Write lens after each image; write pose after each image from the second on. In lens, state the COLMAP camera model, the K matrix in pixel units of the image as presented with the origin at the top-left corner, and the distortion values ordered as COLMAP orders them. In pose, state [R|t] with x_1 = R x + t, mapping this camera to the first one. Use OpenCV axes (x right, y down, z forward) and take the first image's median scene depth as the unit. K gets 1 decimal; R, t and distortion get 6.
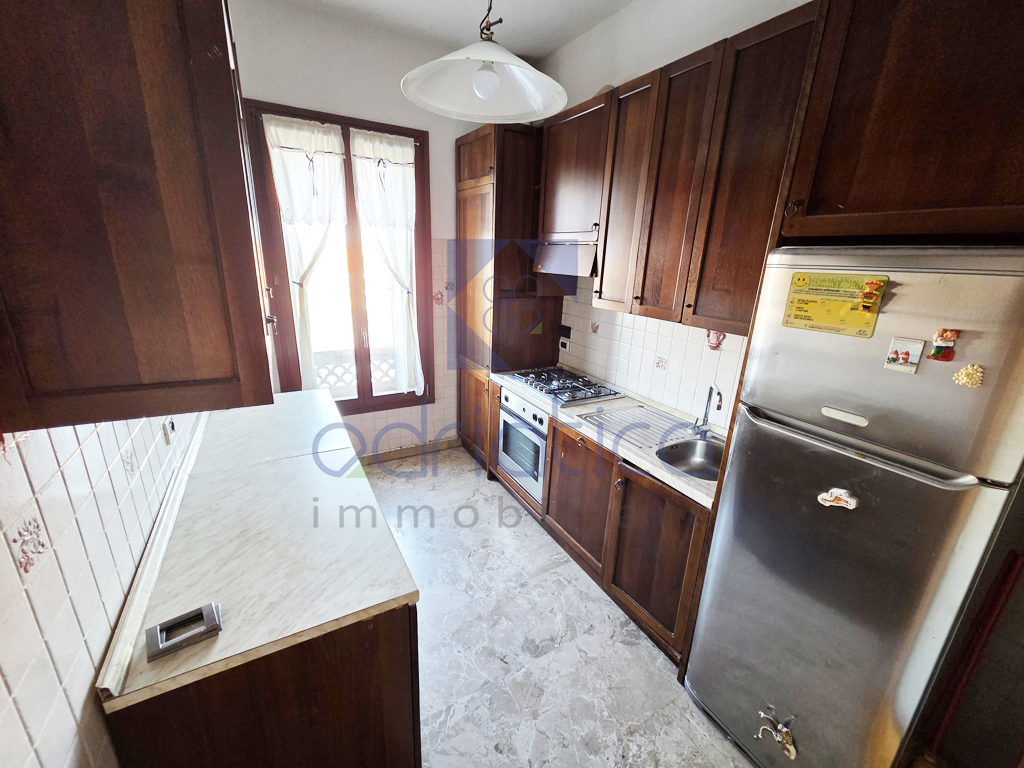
lens RADIAL K [[419.0, 0, 508.3], [0, 419.0, 385.5], [0, 0, 1]] dist [0.007106, 0.000431]
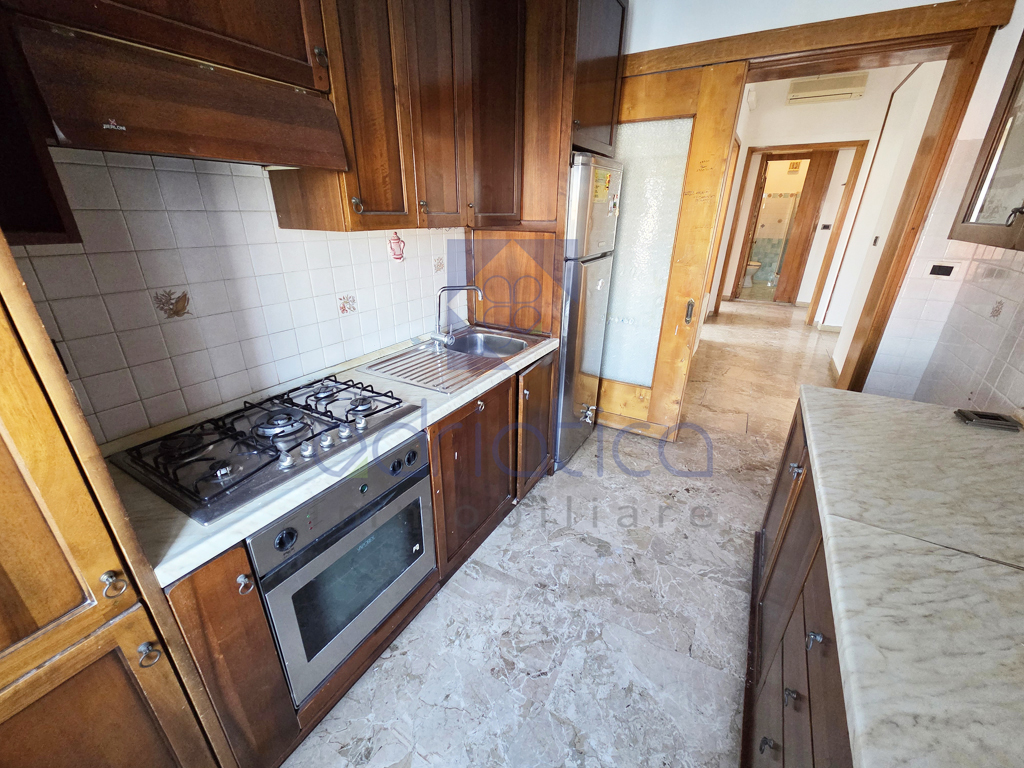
lens RADIAL K [[419.0, 0, 508.3], [0, 419.0, 385.5], [0, 0, 1]] dist [0.007106, 0.000431]
pose [[-0.506812, -0.371785, 0.777764, -0.443049], [0.230940, 0.810687, 0.538009, -0.302717], [-0.830547, 0.452286, -0.325006, 1.221667]]
